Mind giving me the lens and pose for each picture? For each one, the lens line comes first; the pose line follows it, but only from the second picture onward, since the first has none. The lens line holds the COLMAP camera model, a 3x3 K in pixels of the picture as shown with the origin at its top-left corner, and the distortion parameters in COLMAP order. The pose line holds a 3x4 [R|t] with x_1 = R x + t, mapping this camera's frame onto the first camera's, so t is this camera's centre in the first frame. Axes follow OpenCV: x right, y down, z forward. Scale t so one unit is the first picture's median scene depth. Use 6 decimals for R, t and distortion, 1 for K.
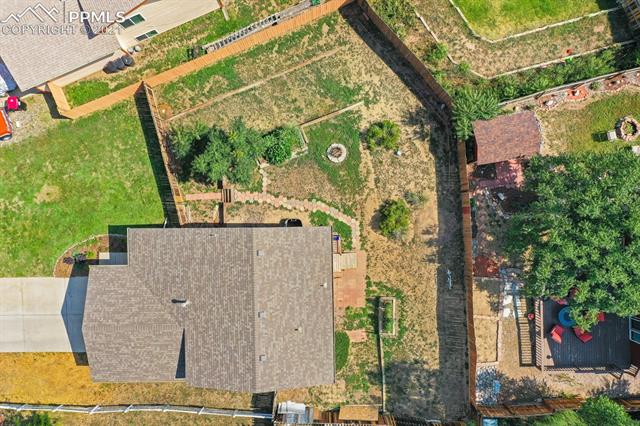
lens RADIAL K [[509.1, 0, 320.0], [0, 509.1, 213.0], [0, 0, 1]] dist [0.001011, 0.001848]
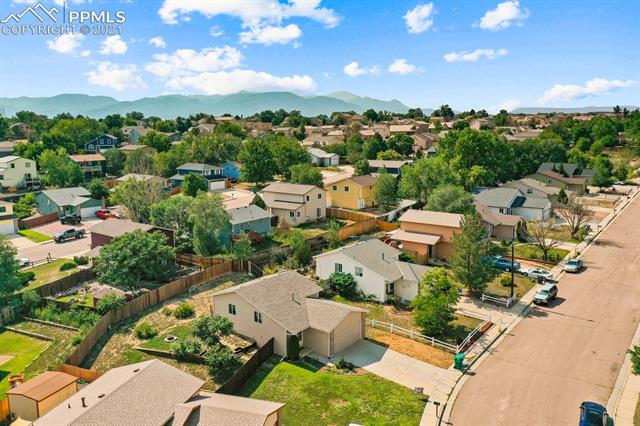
lens RADIAL K [[509.1, 0, 320.0], [0, 509.1, 213.0], [0, 0, 1]] dist [0.001011, 0.001848]
pose [[-0.775219, -0.083170, 0.626193, -1.297729], [0.631515, -0.125513, 0.765137, -0.996829], [0.014958, 0.988600, 0.149823, 0.386265]]
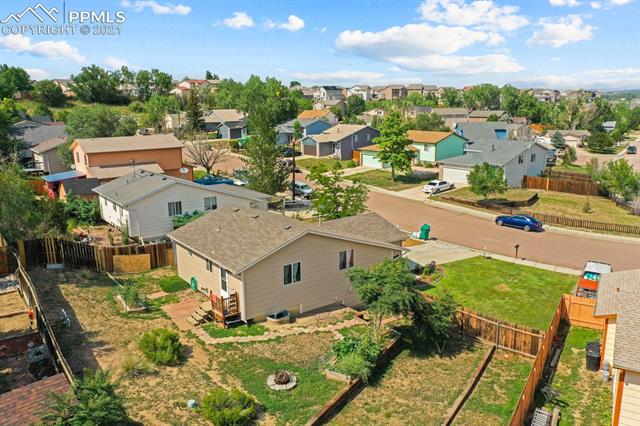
lens RADIAL K [[509.1, 0, 320.0], [0, 509.1, 213.0], [0, 0, 1]] dist [0.001011, 0.001848]
pose [[-0.807698, 0.155447, -0.568736, 0.335399], [-0.589046, -0.171073, 0.789784, -0.634010], [0.025474, 0.972918, 0.229741, 0.644783]]
